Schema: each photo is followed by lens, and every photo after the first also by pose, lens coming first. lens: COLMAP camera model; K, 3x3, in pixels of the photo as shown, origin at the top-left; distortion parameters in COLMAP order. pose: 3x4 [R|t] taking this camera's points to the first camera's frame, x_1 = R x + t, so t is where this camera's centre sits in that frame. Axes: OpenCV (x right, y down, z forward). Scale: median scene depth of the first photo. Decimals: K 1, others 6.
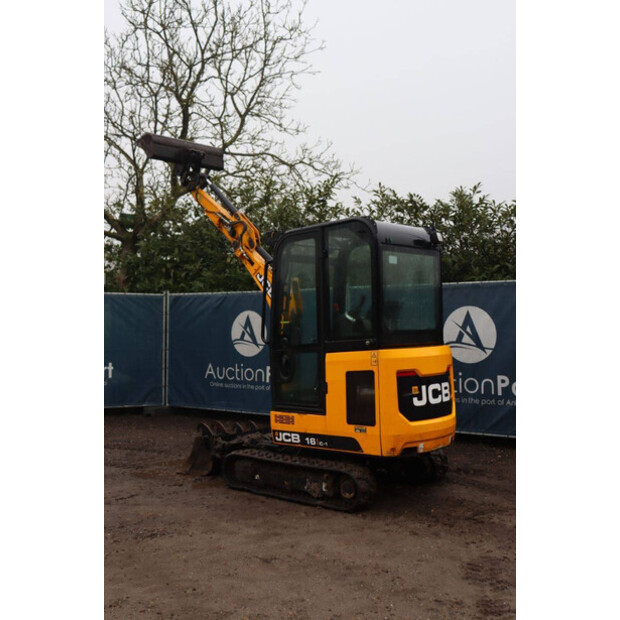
lens RADIAL K [[731.0, 0, 310.0], [0, 731.0, 310.0], [0, 0, 1]] dist [-0.009993, 0.011666]
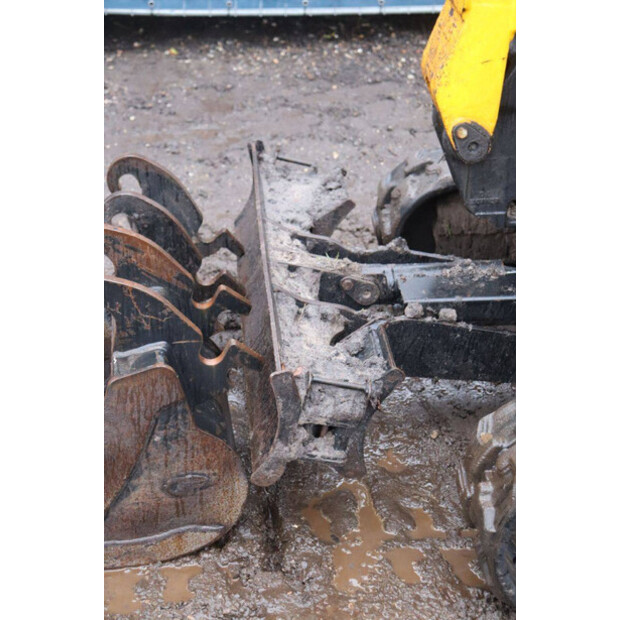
lens RADIAL K [[1141.8, 0, 310.0], [0, 1141.8, 310.0], [0, 0, 1]] dist [0.273362, -0.046945]
pose [[0.711487, -0.316699, 0.627287, -0.322012], [-0.040697, 0.872612, 0.486716, 0.040258], [-0.701520, -0.371820, 0.607963, 0.940261]]
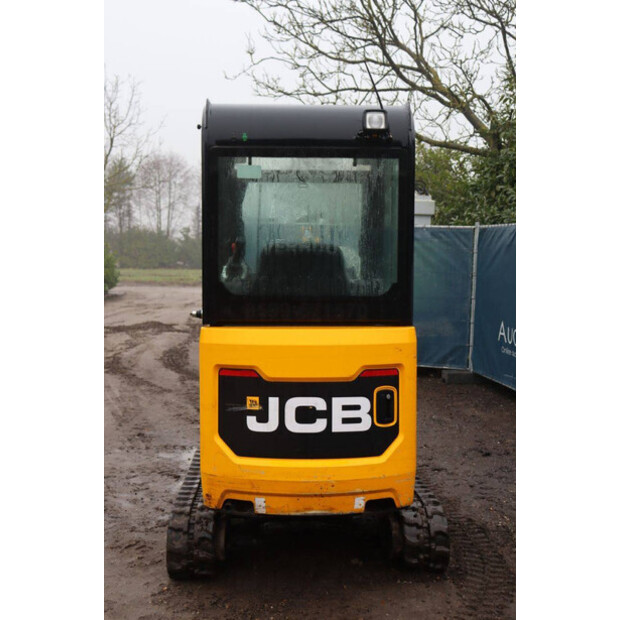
lens RADIAL K [[800.1, 0, 294.7], [0, 800.1, 310.0], [0, 0, 1]] dist [0.025154, 0.039423]
pose [[0.670132, 0.065601, -0.739338, 0.572523], [-0.000449, 0.996122, 0.087978, -0.015349], [0.742242, -0.058625, 0.667563, 0.569103]]
